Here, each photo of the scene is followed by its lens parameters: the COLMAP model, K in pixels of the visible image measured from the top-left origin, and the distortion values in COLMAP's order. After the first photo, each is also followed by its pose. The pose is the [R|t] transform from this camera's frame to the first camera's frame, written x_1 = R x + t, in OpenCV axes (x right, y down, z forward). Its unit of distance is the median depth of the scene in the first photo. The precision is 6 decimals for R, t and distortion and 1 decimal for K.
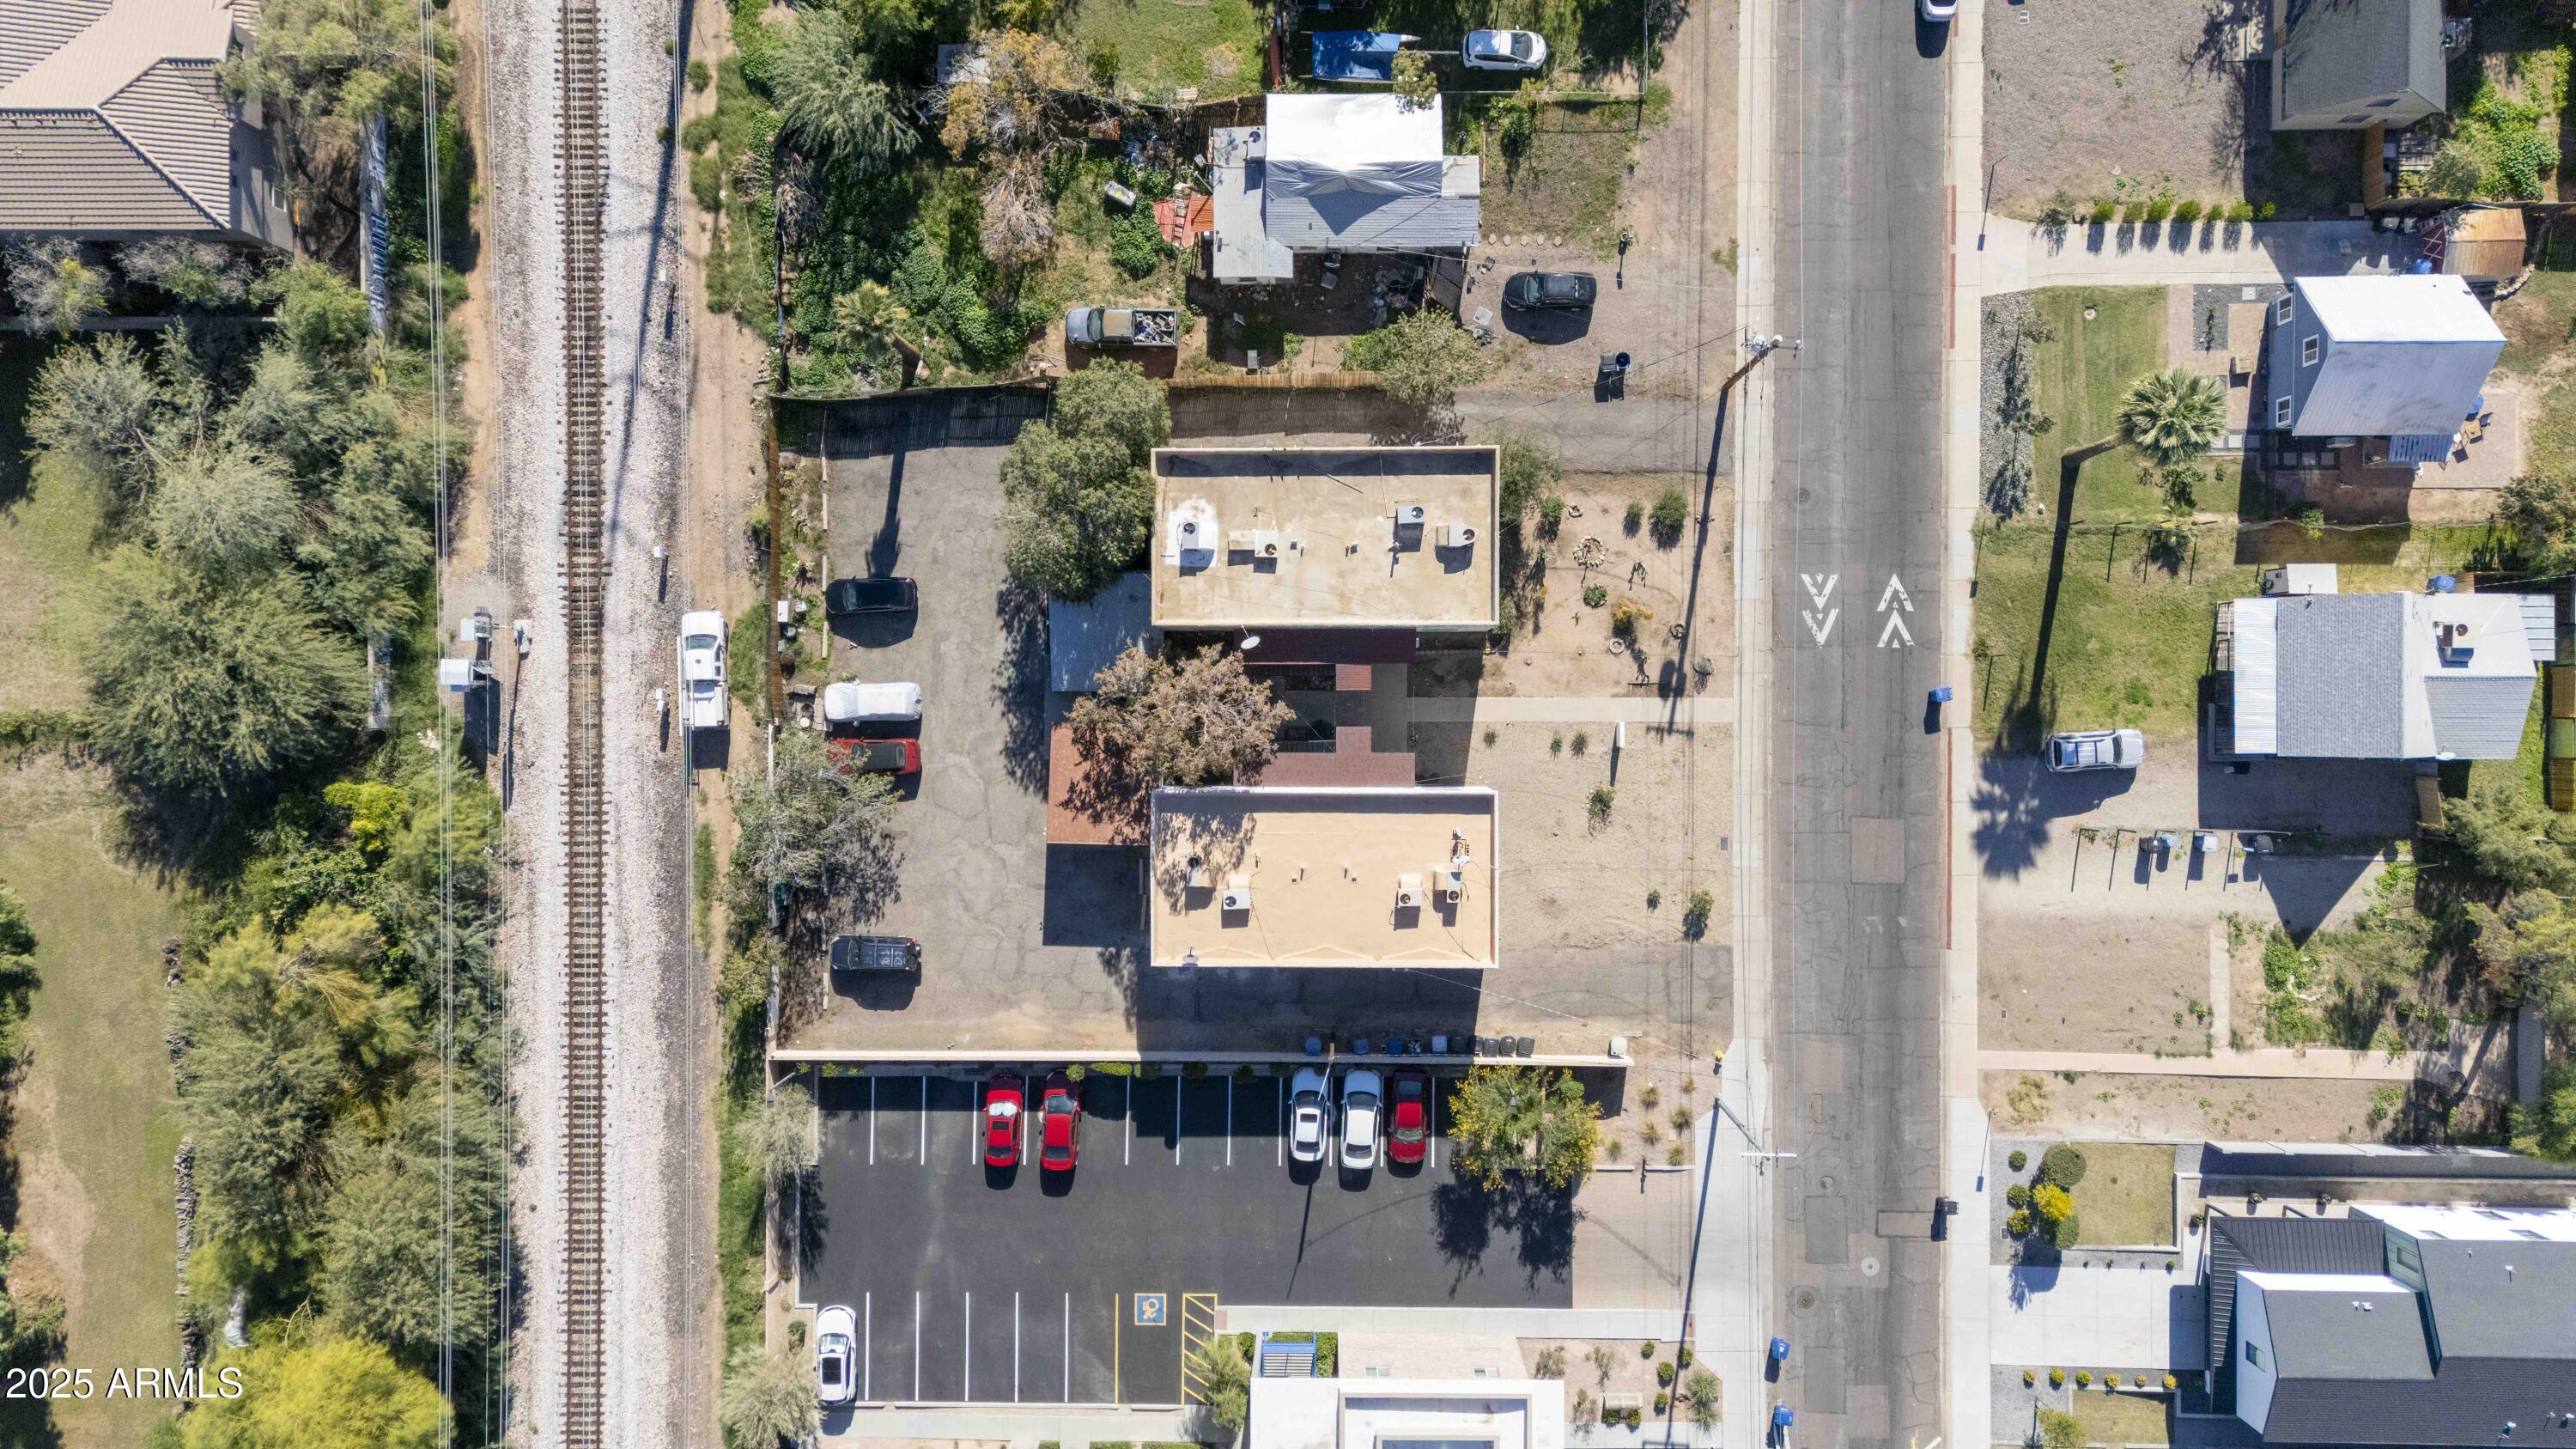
lens RADIAL K [[1890.1, 0, 1281.6], [0, 1890.1, 722.3], [0, 0, 1]] dist [0.074453, -0.071269]
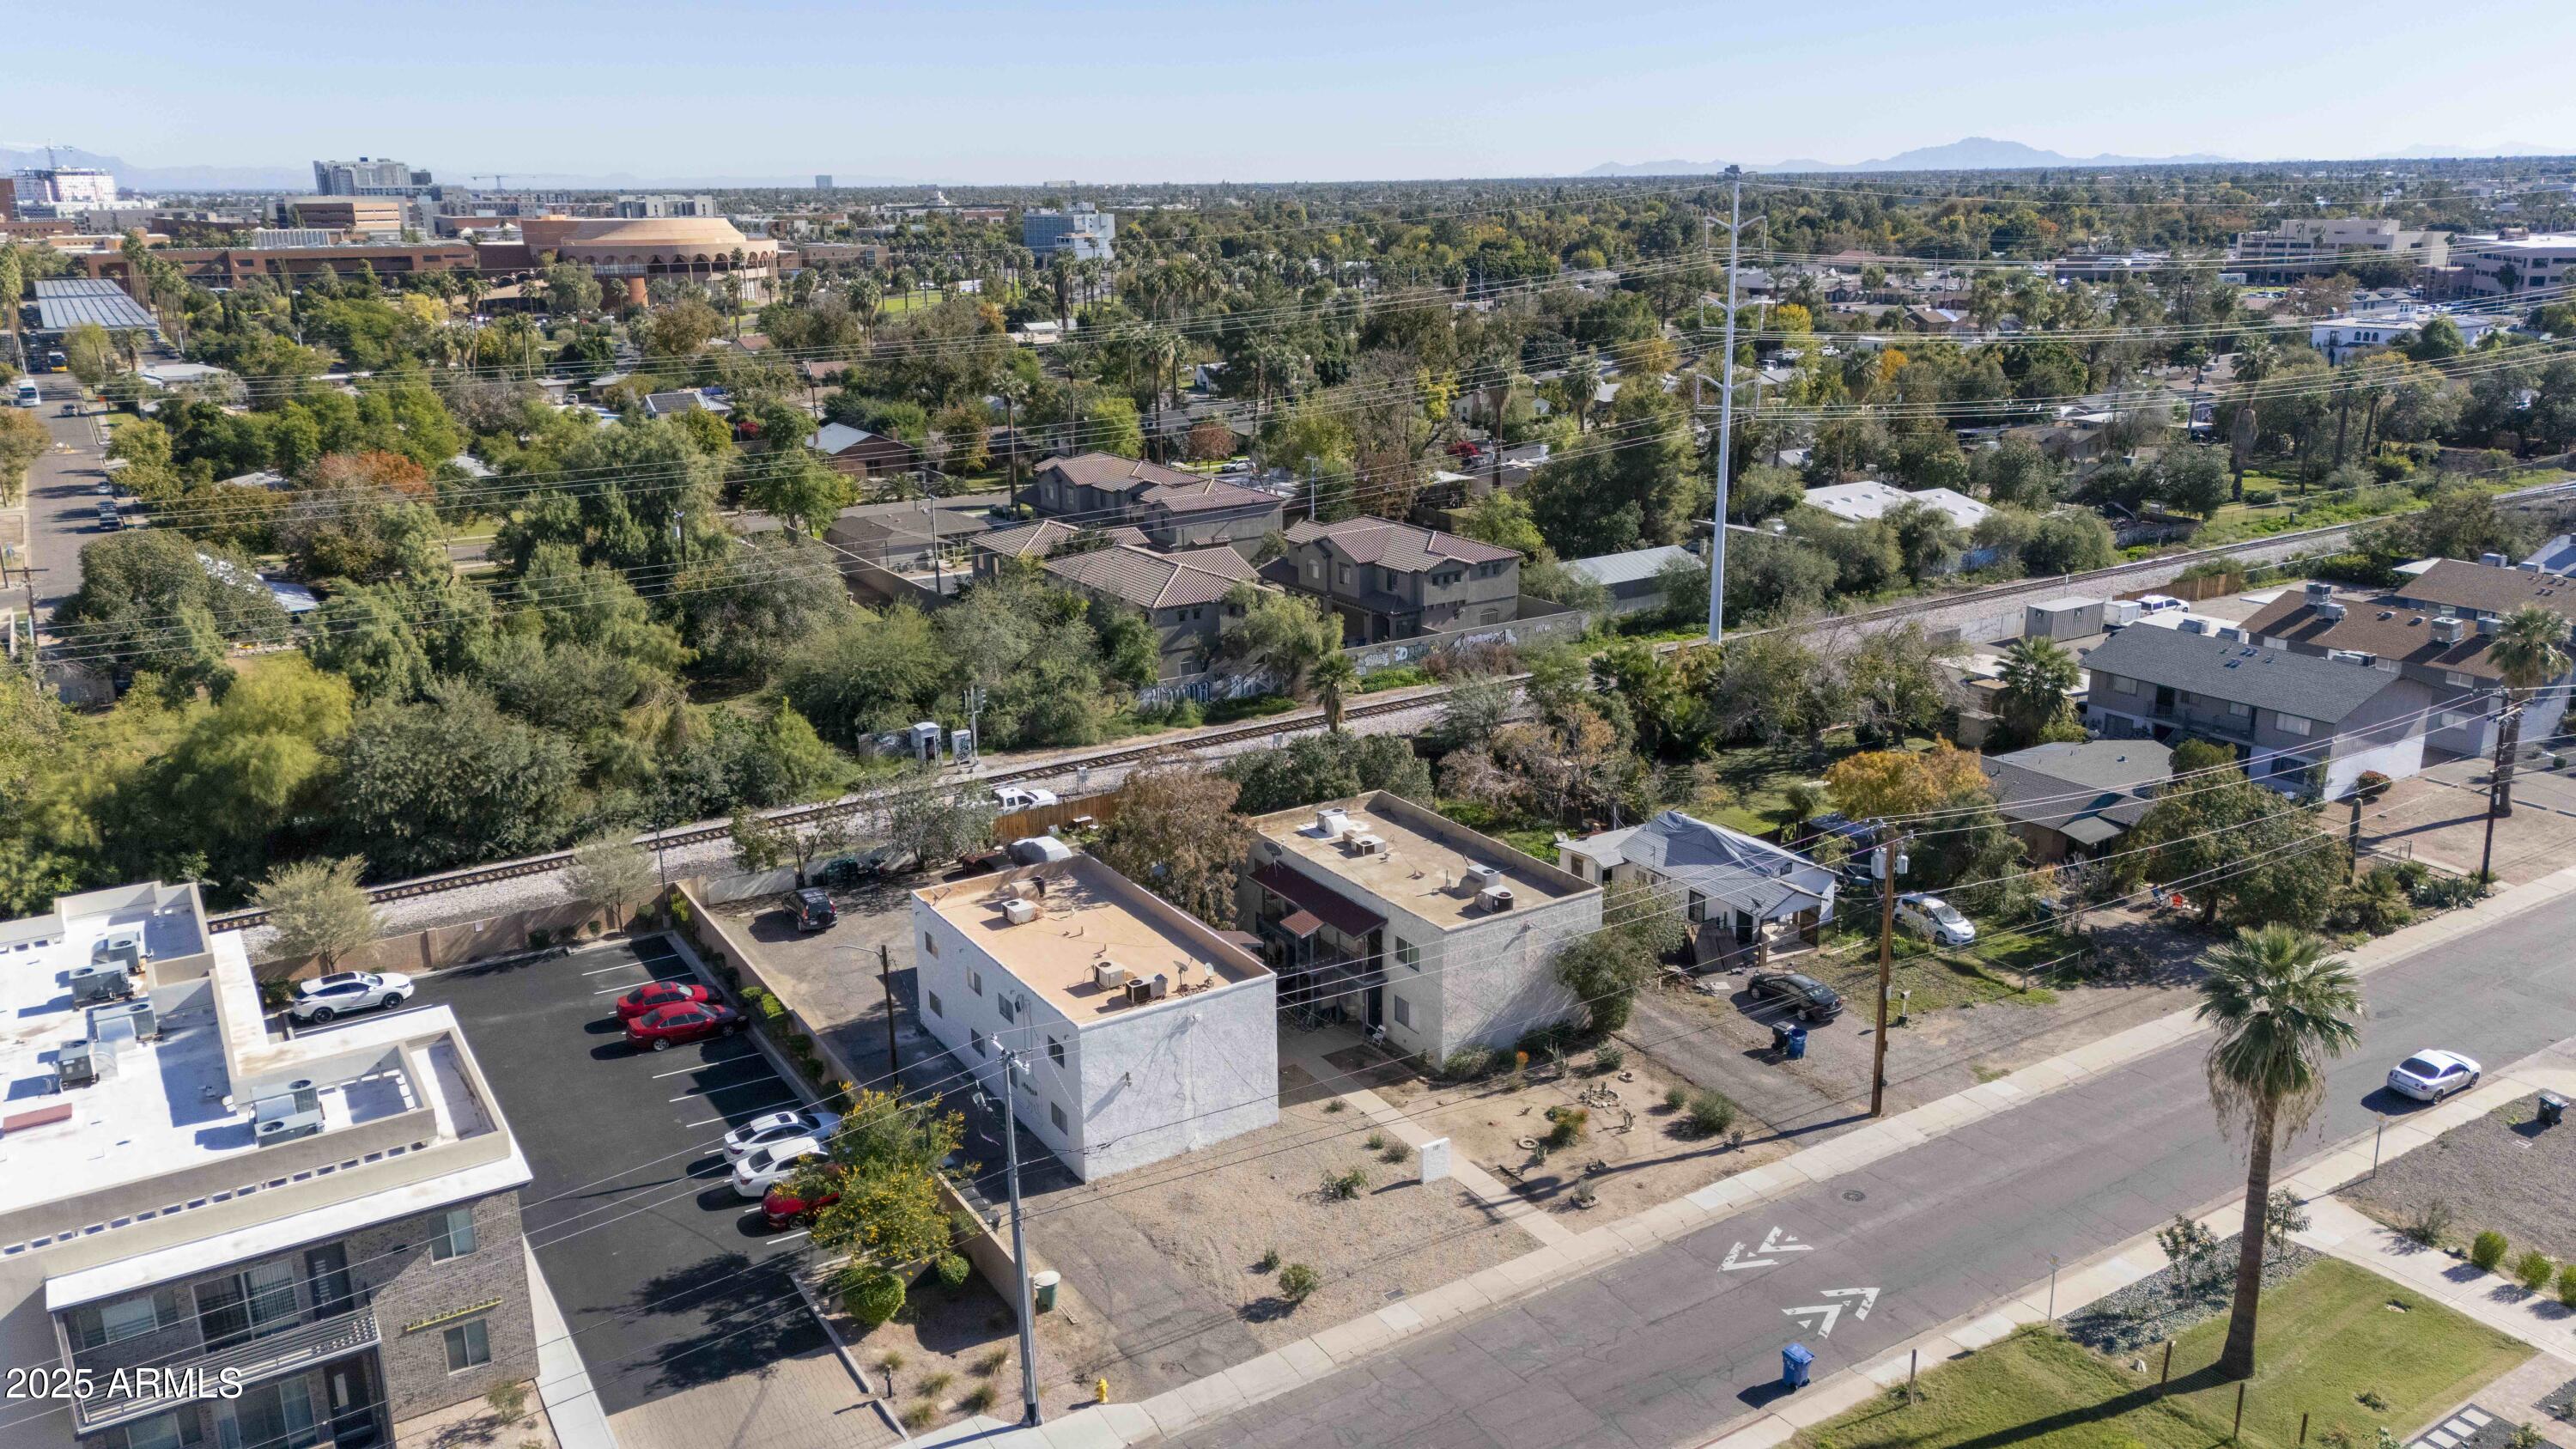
lens RADIAL K [[1890.1, 0, 1287.2], [0, 1890.1, 743.4], [0, 0, 1]] dist [0.074453, -0.071269]
pose [[0.527592, 0.244345, -0.813598, 0.702689], [-0.849494, 0.148930, -0.506142, 0.400347], [-0.002504, 0.958183, 0.286144, 0.631443]]
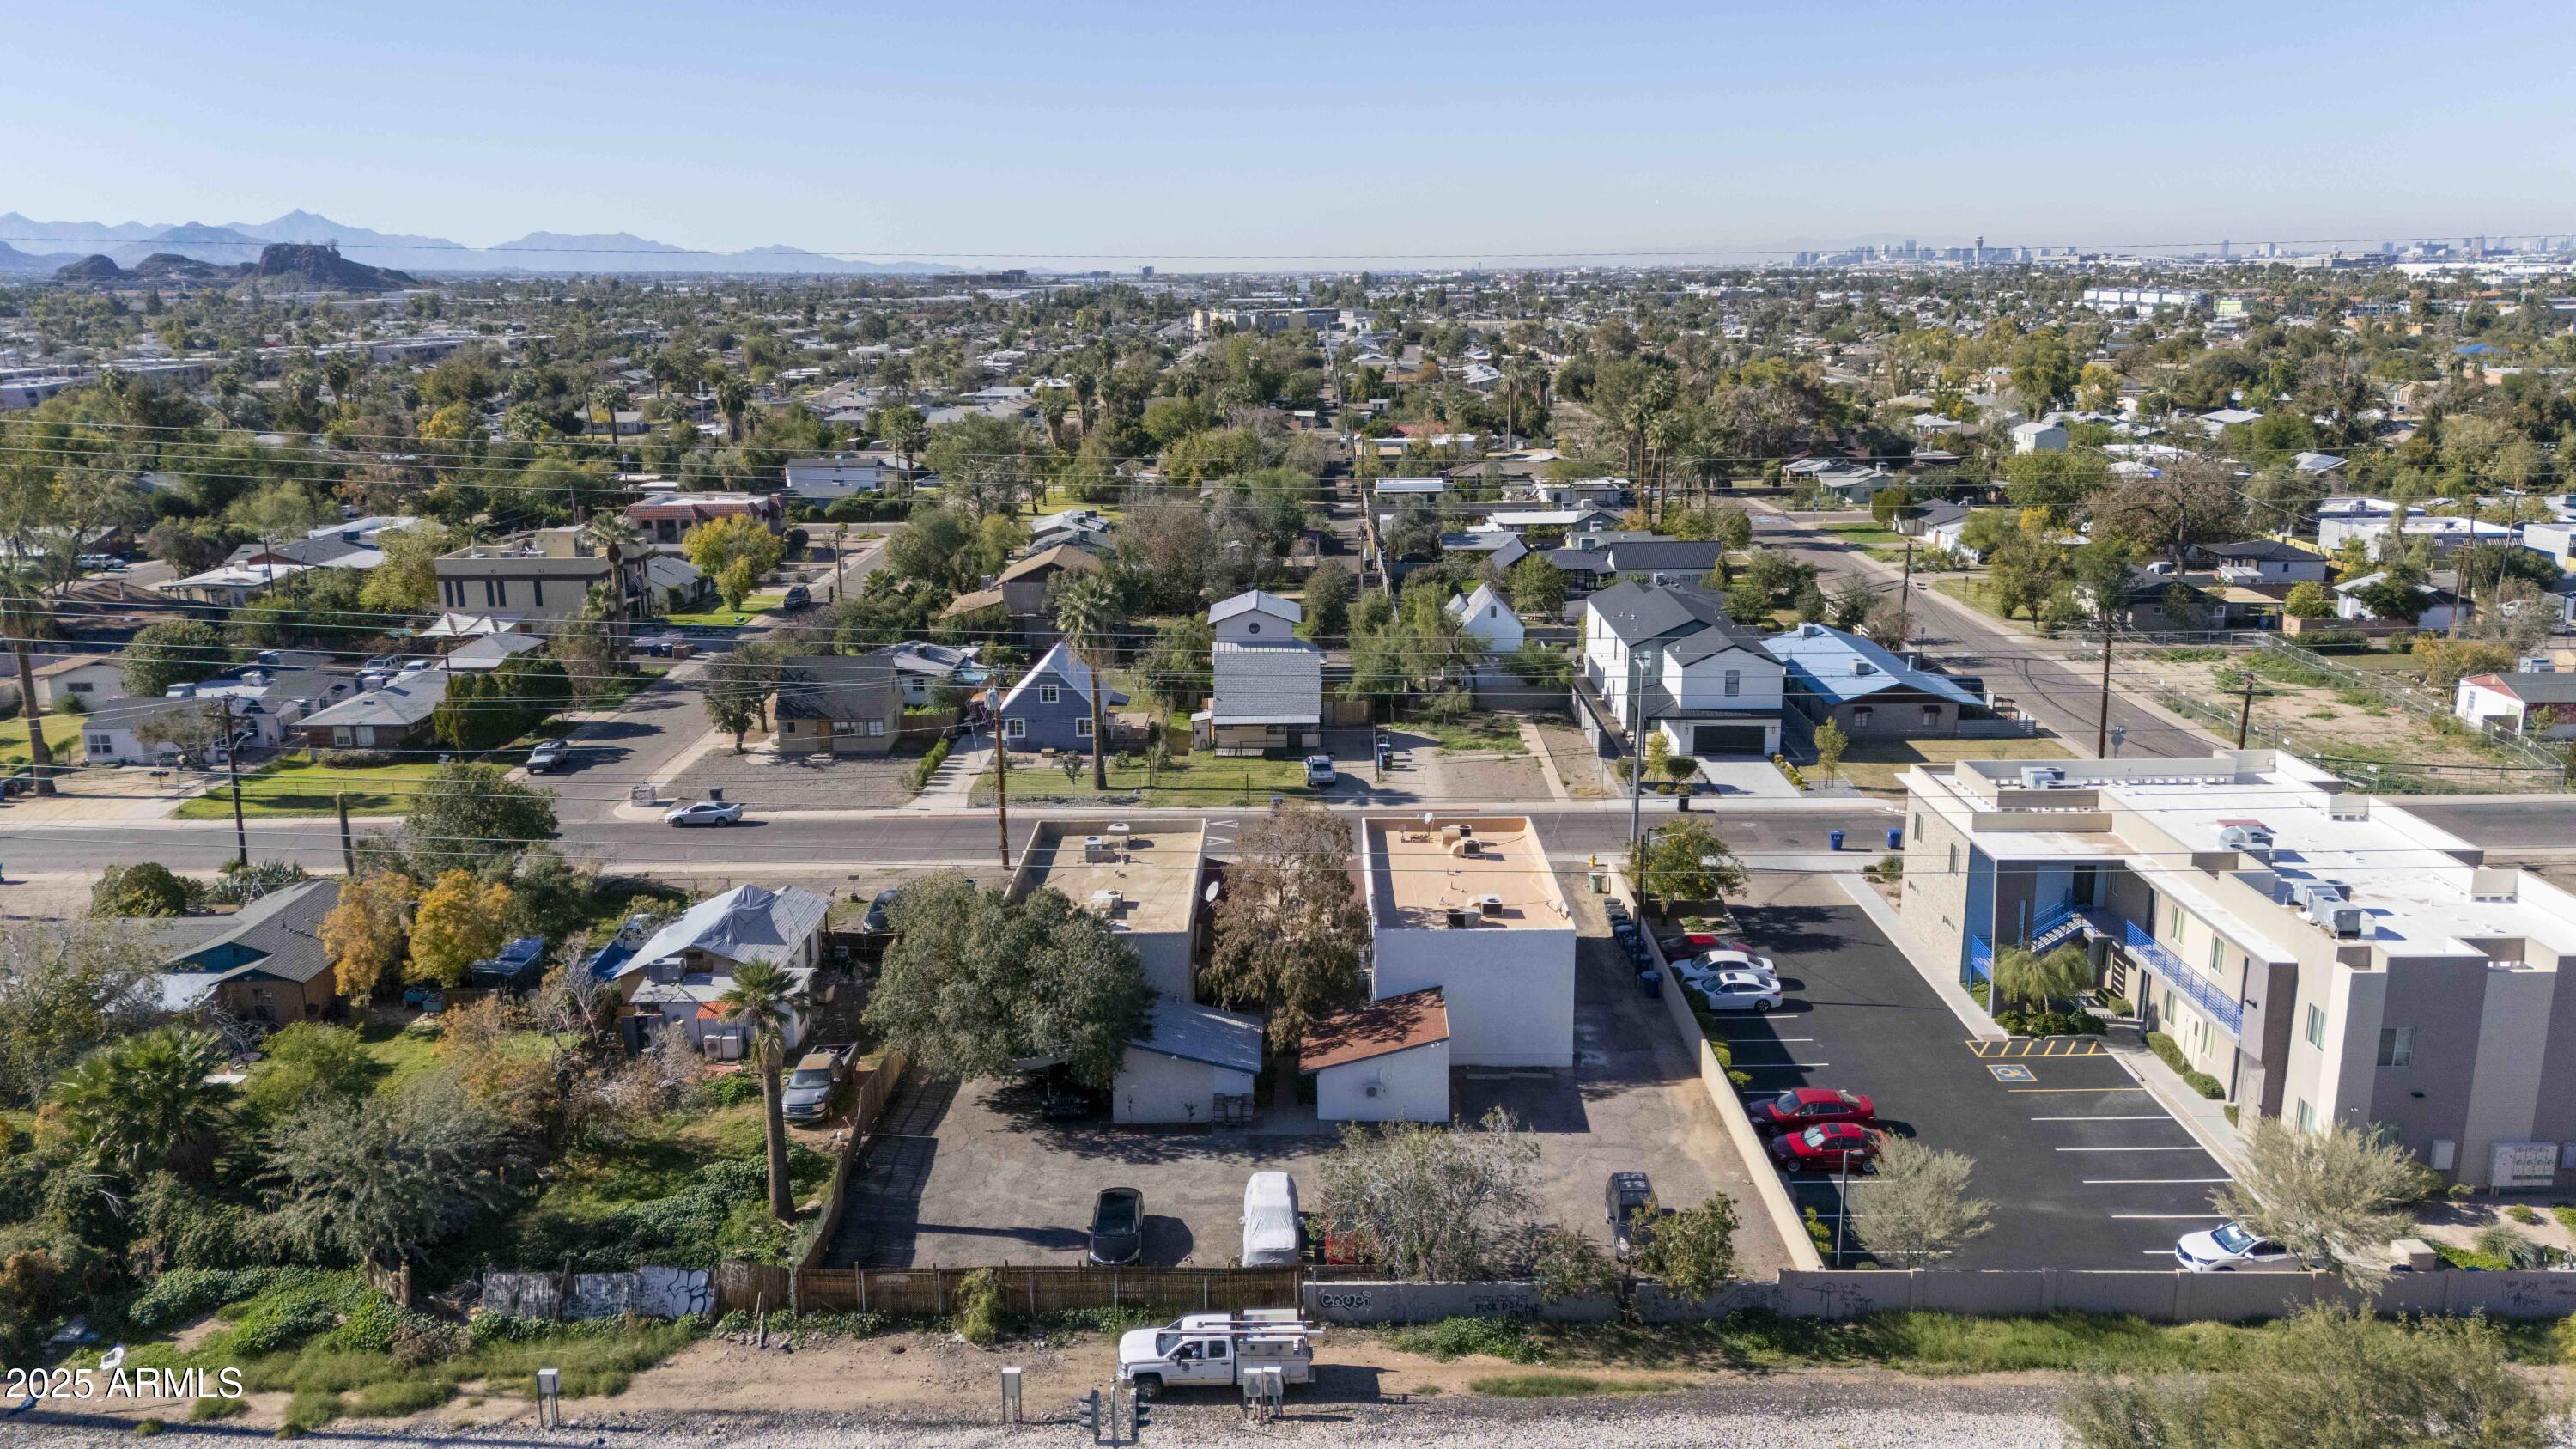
lens RADIAL K [[1890.1, 0, 1303.1], [0, 1890.1, 675.7], [0, 0, 1]] dist [0.074453, -0.071269]
pose [[-0.004121, -0.191739, 0.981437, -0.855301], [0.999797, -0.020150, 0.000262, 0.004473], [0.019726, 0.981239, 0.191783, 0.672474]]
